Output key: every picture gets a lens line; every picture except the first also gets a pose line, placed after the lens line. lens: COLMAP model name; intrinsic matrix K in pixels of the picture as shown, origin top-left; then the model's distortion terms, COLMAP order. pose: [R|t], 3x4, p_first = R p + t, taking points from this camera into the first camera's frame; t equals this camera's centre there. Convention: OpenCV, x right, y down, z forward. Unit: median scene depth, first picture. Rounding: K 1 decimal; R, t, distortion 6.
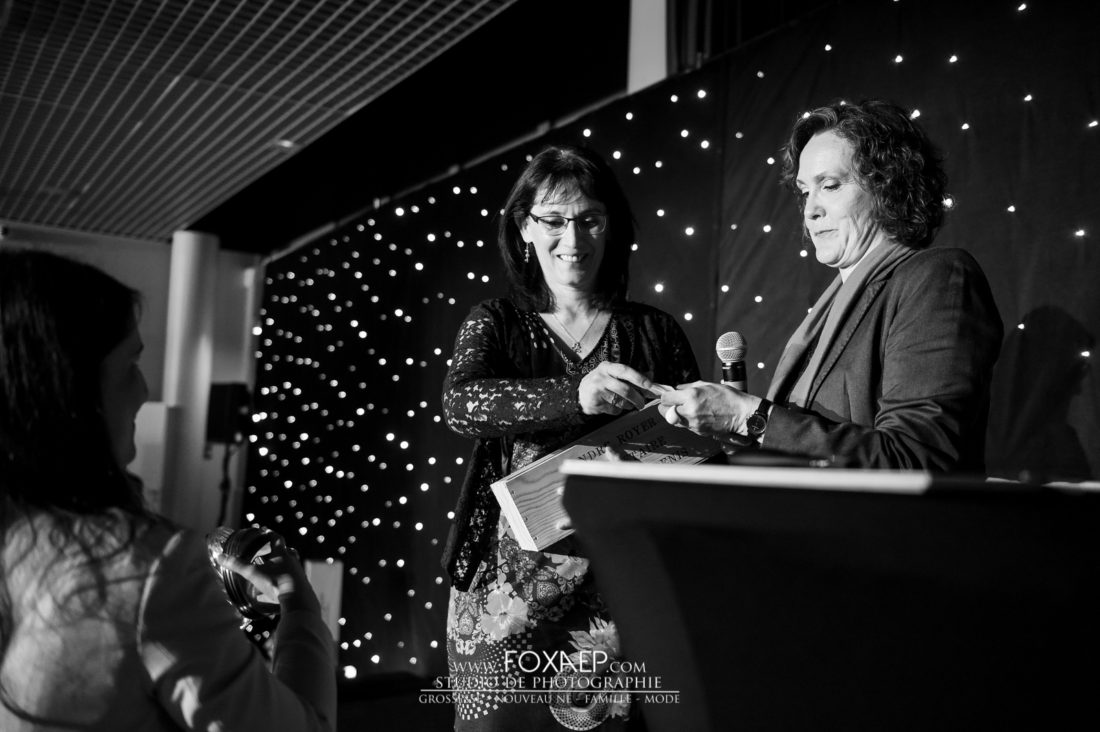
lens RADIAL K [[1073.2, 0, 549.2], [0, 1073.2, 366.1], [0, 0, 1]] dist [0.034168, 0.000000]
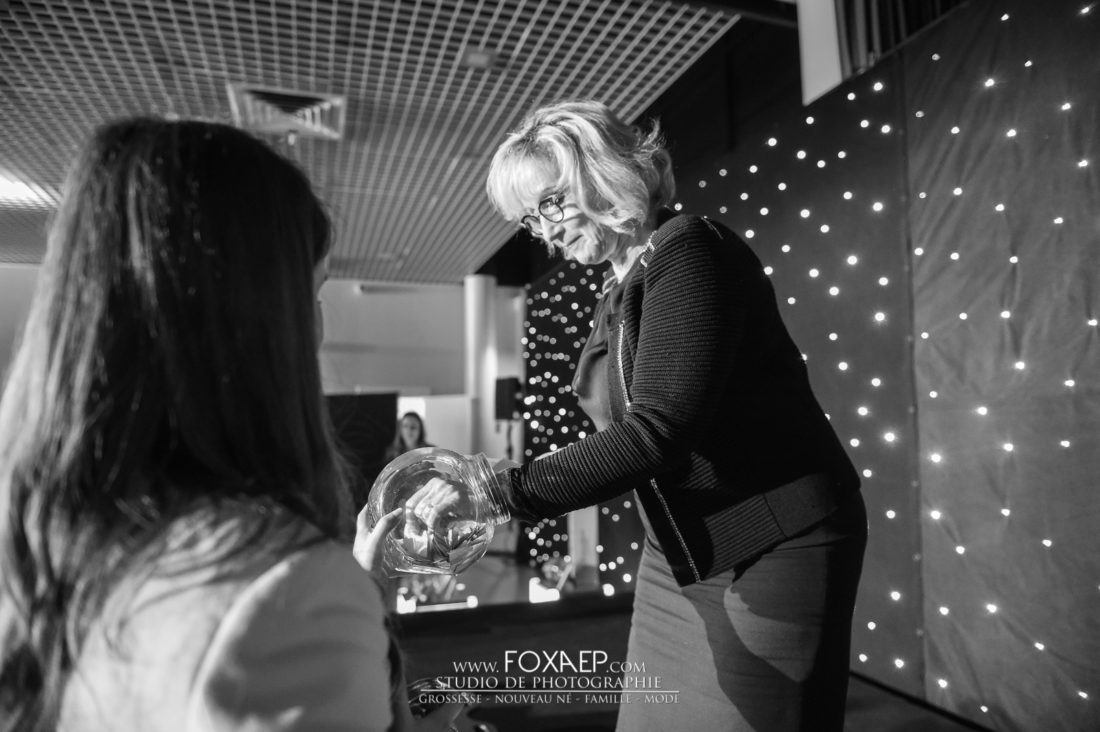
lens RADIAL K [[740.8, 0, 551.7], [0, 740.8, 368.9], [0, 0, 1]] dist [-0.049353, -0.007600]
pose [[0.969671, -0.068397, -0.234648, -0.020468], [0.070086, 0.997540, -0.001141, 0.013401], [0.234149, -0.015339, 0.972080, 0.103941]]
